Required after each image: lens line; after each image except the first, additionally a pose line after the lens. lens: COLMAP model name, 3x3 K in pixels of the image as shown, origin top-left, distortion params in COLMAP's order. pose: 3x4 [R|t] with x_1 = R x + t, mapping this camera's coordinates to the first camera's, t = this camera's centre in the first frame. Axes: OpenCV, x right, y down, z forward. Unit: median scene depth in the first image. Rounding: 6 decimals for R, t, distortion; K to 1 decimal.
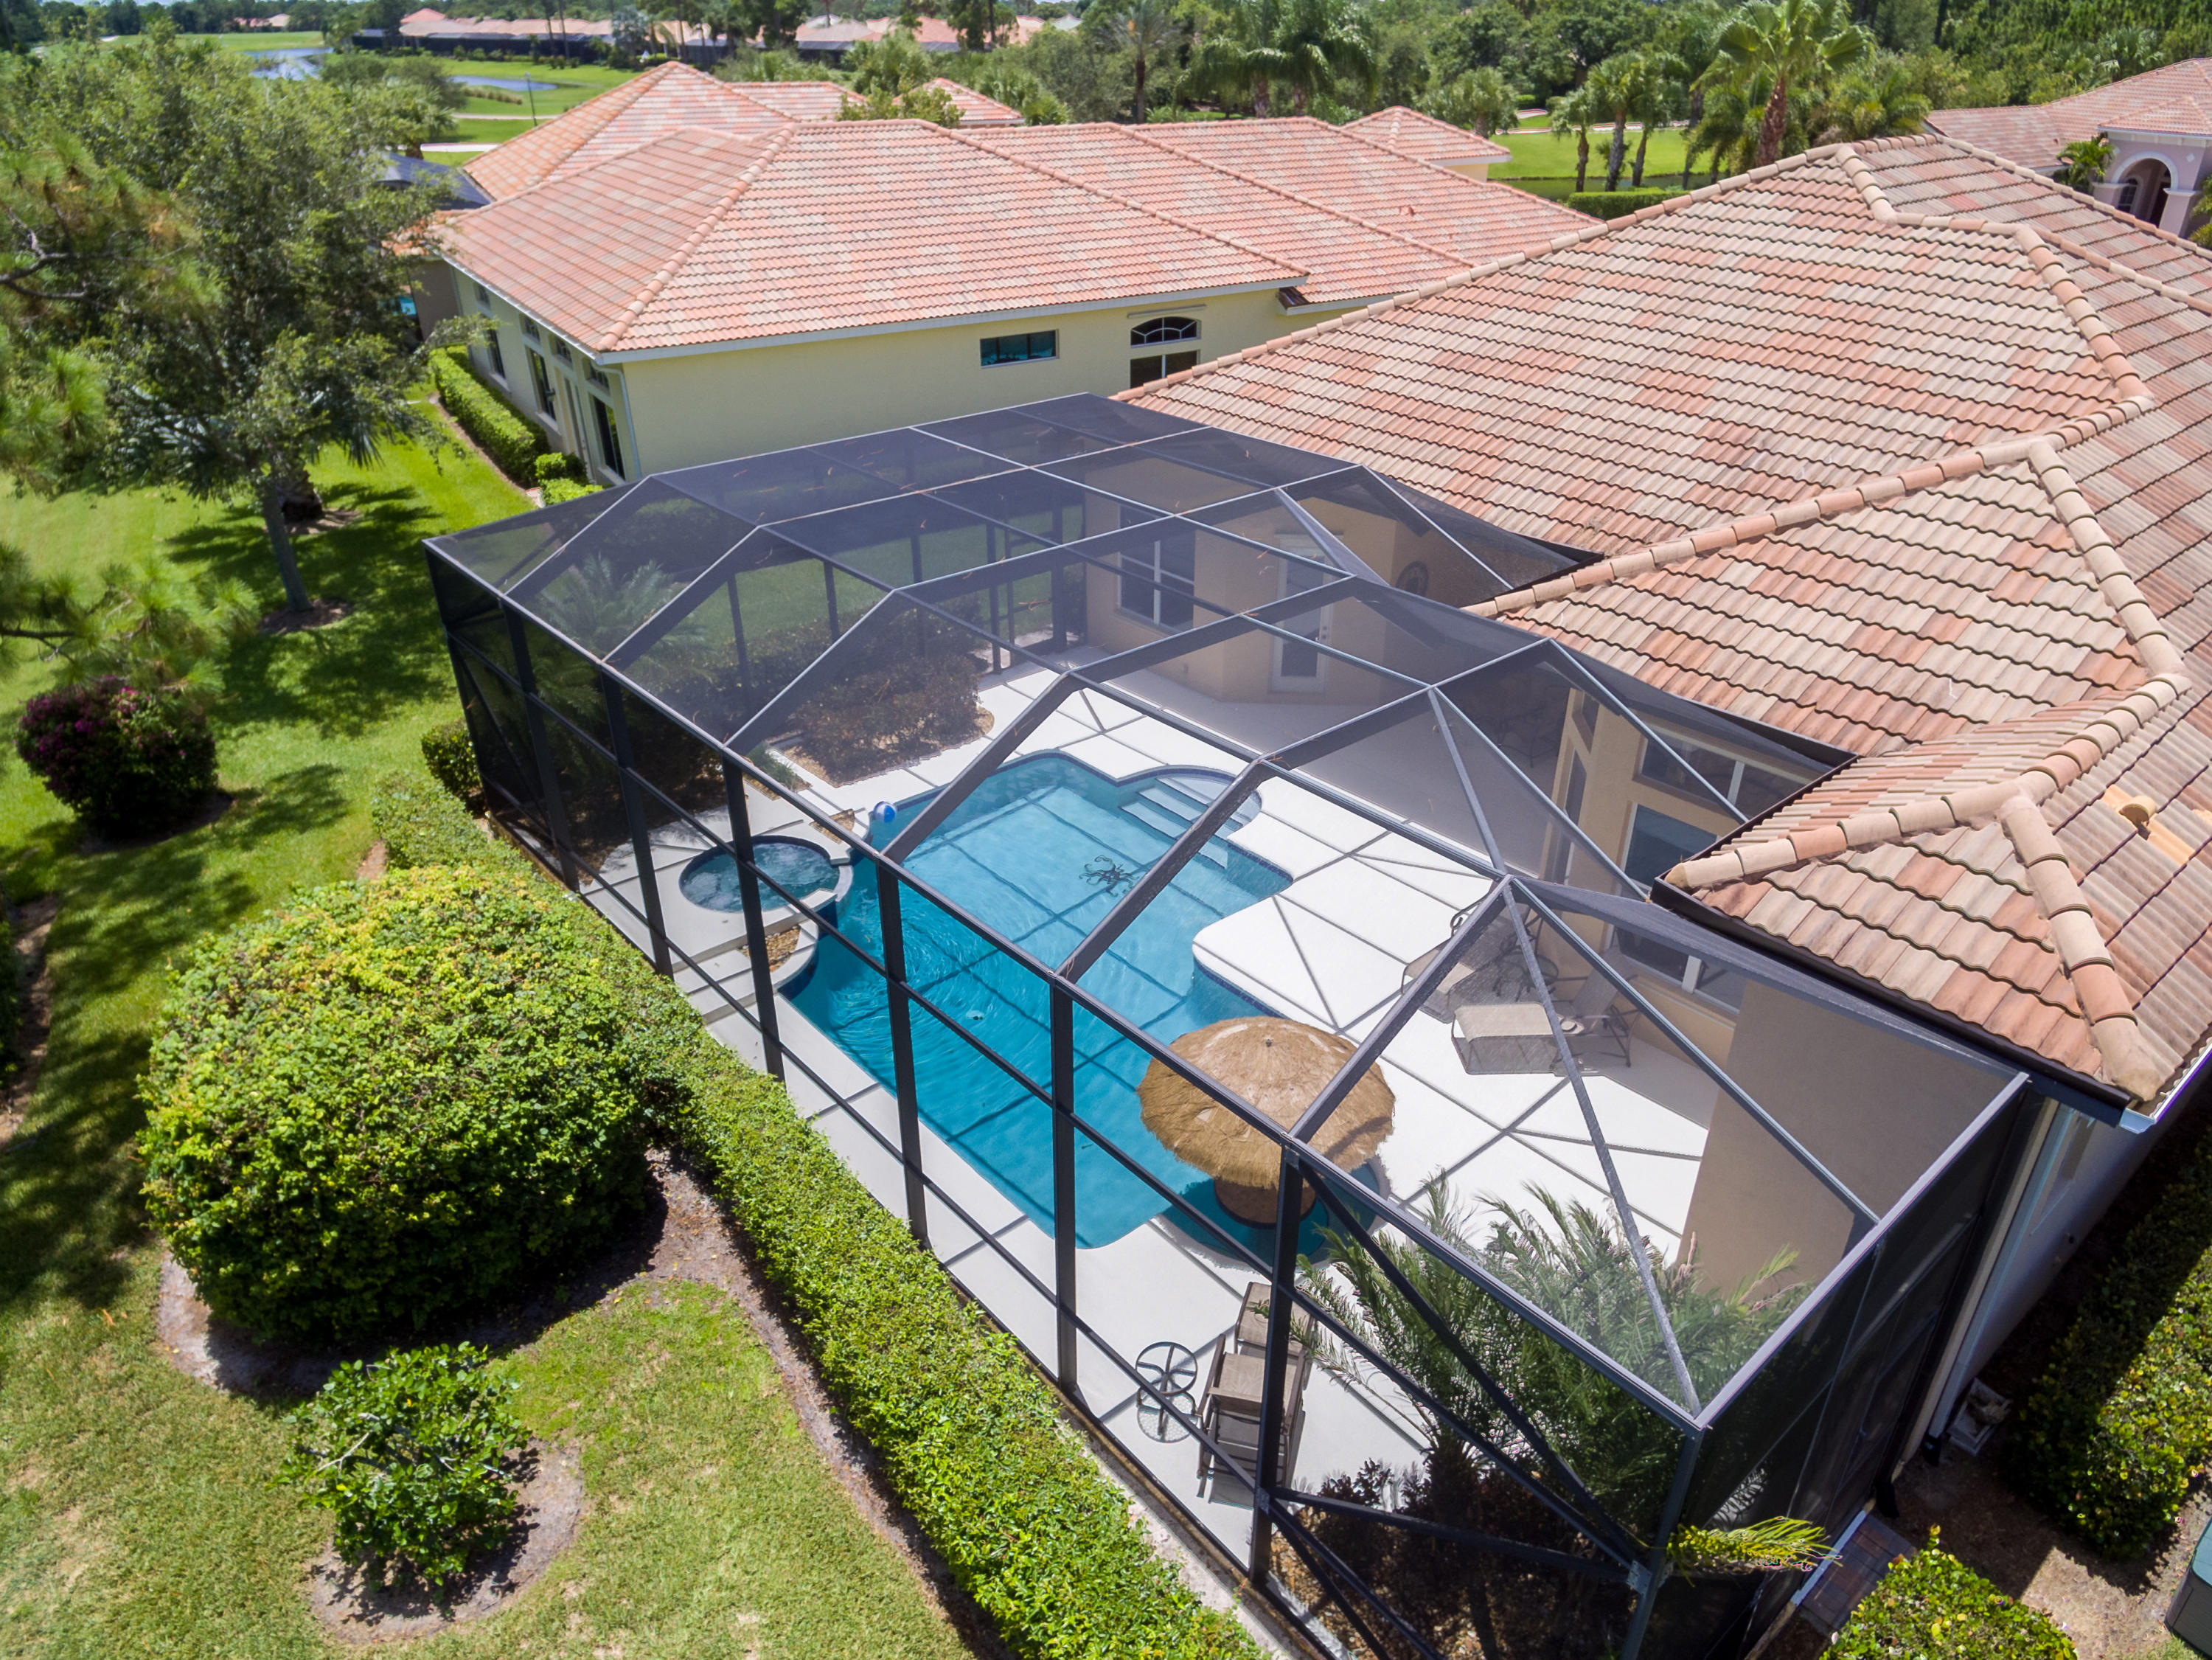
lens RADIAL K [[1460.2, 0, 1138.2], [0, 1460.2, 828.2], [0, 0, 1]] dist [0.050114, -0.076661]
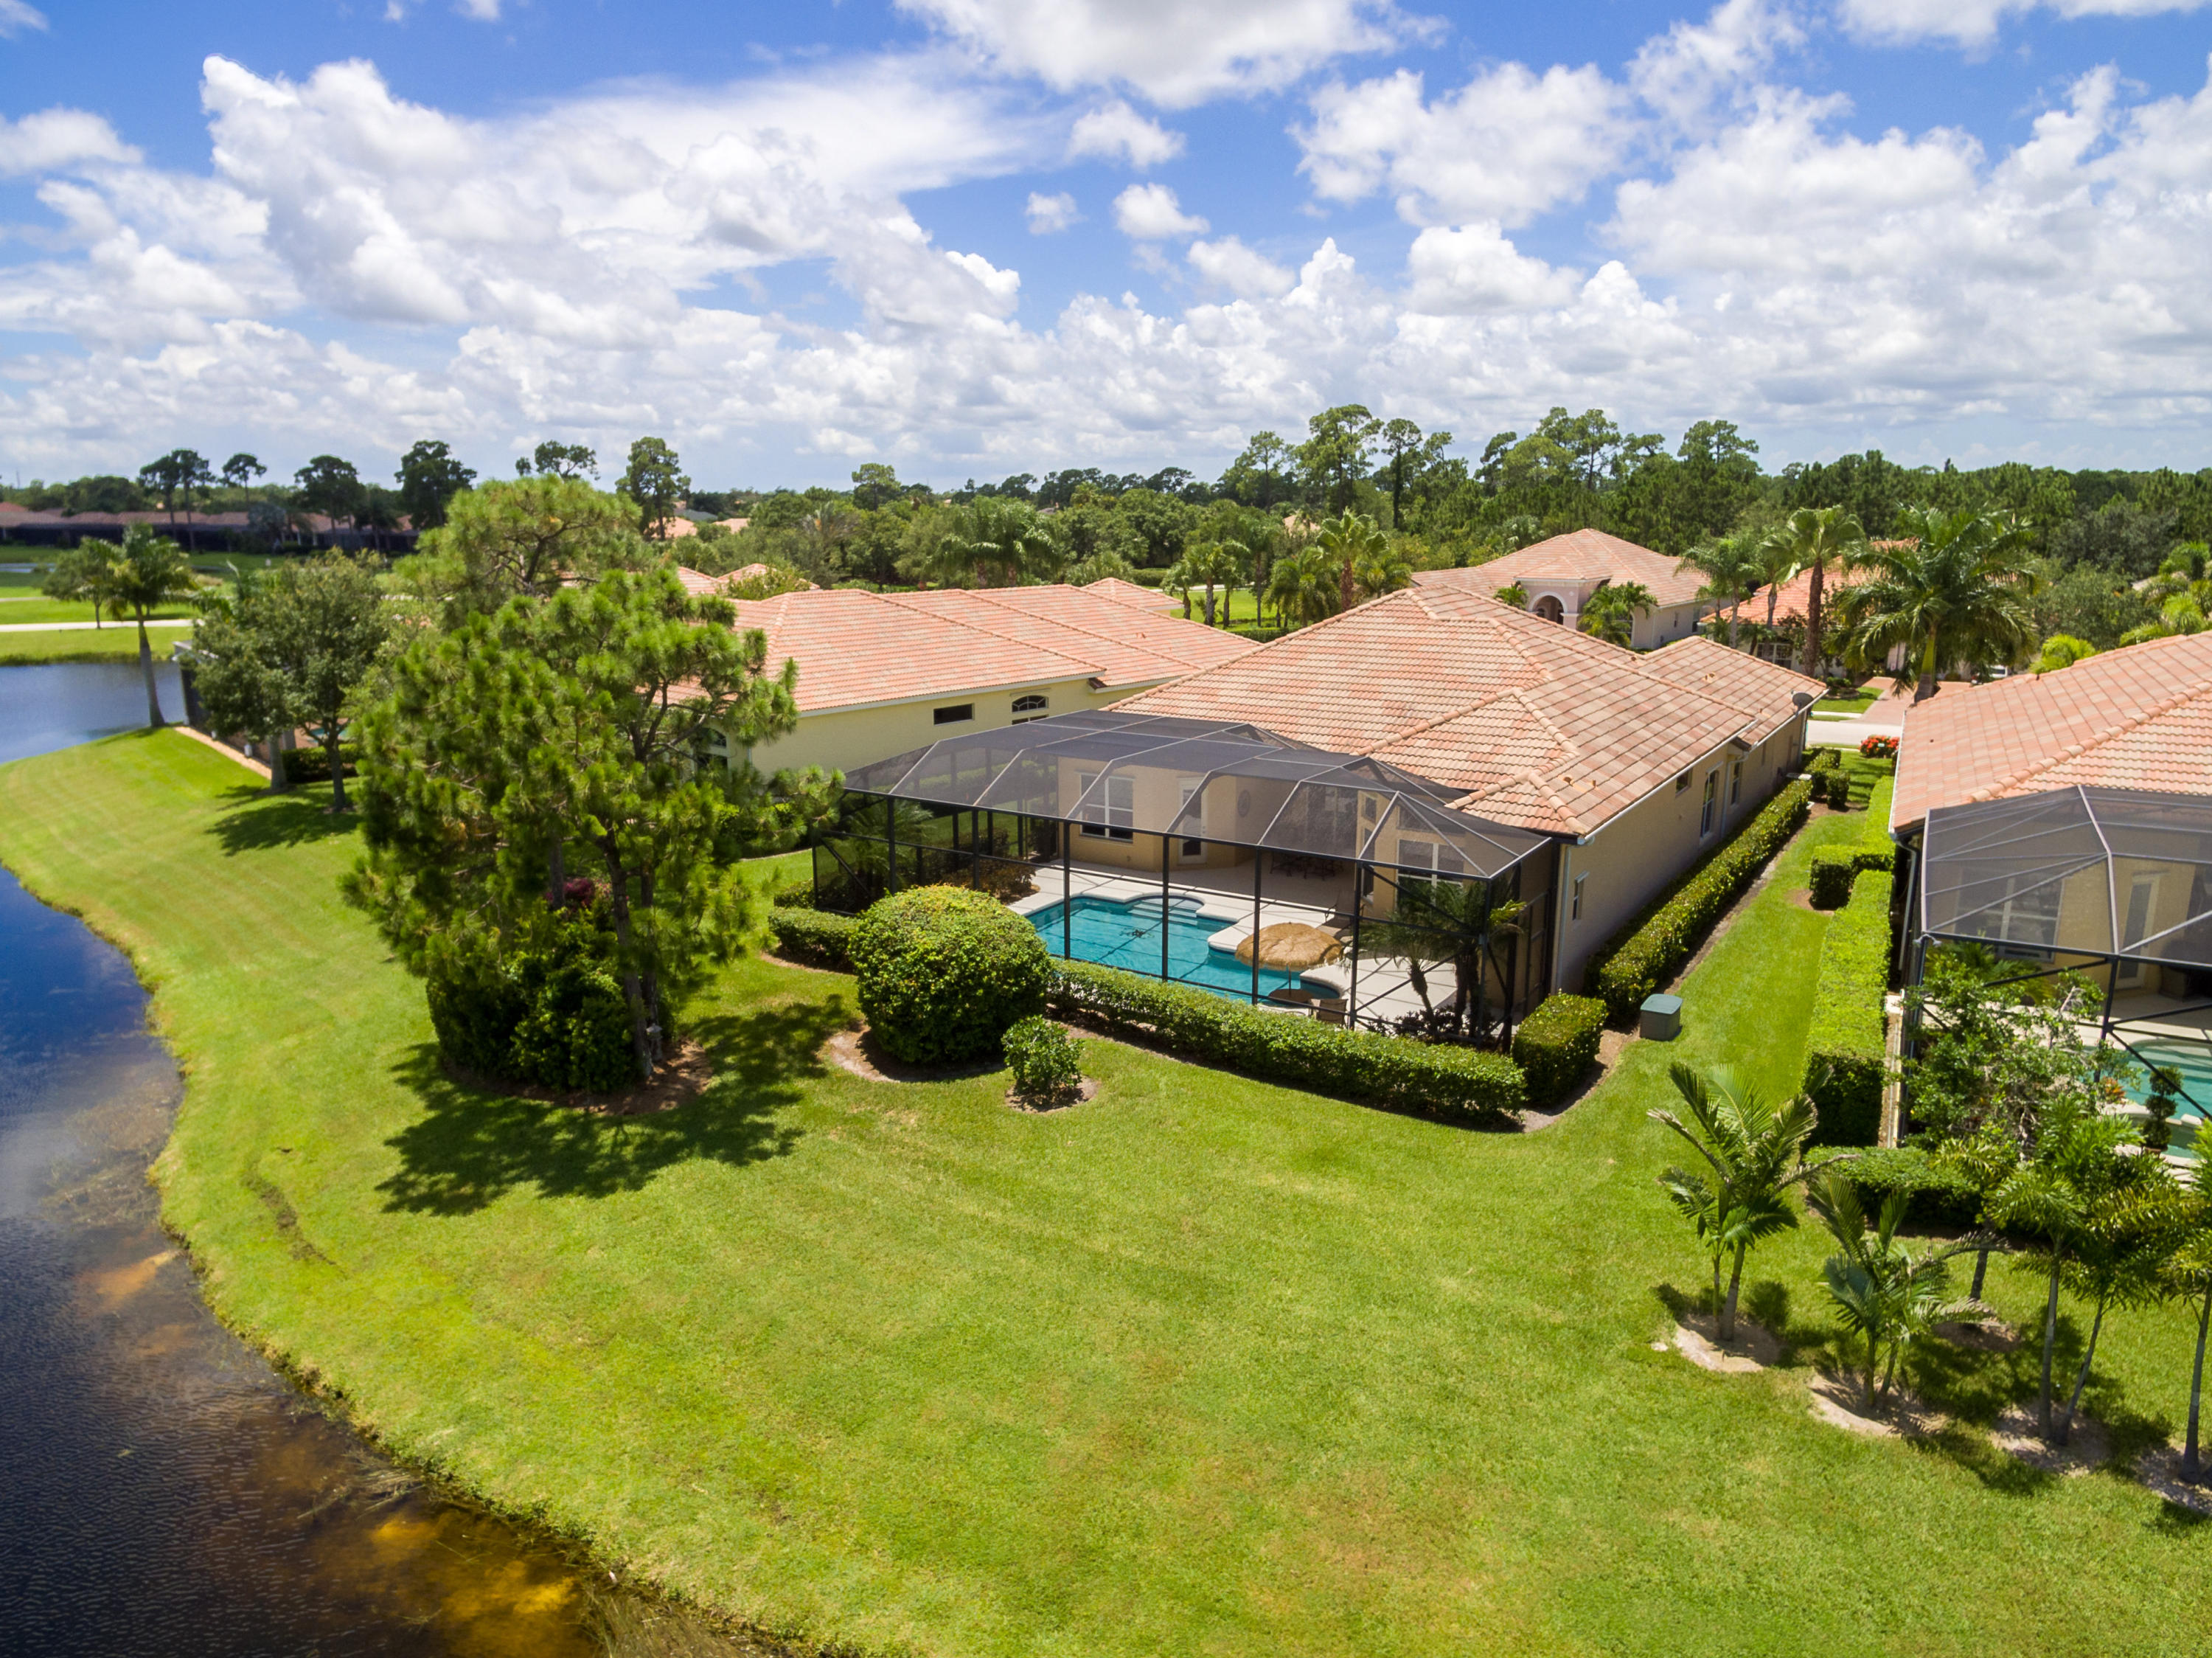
lens RADIAL K [[1536.7, 0, 1121.2], [0, 1536.7, 826.1], [0, 0, 1]] dist [0.052966, -0.061406]
pose [[0.958359, -0.061516, 0.278862, -0.373767], [0.140181, 0.952111, -0.271725, 0.274225], [-0.248792, 0.299501, 0.921087, -0.569572]]
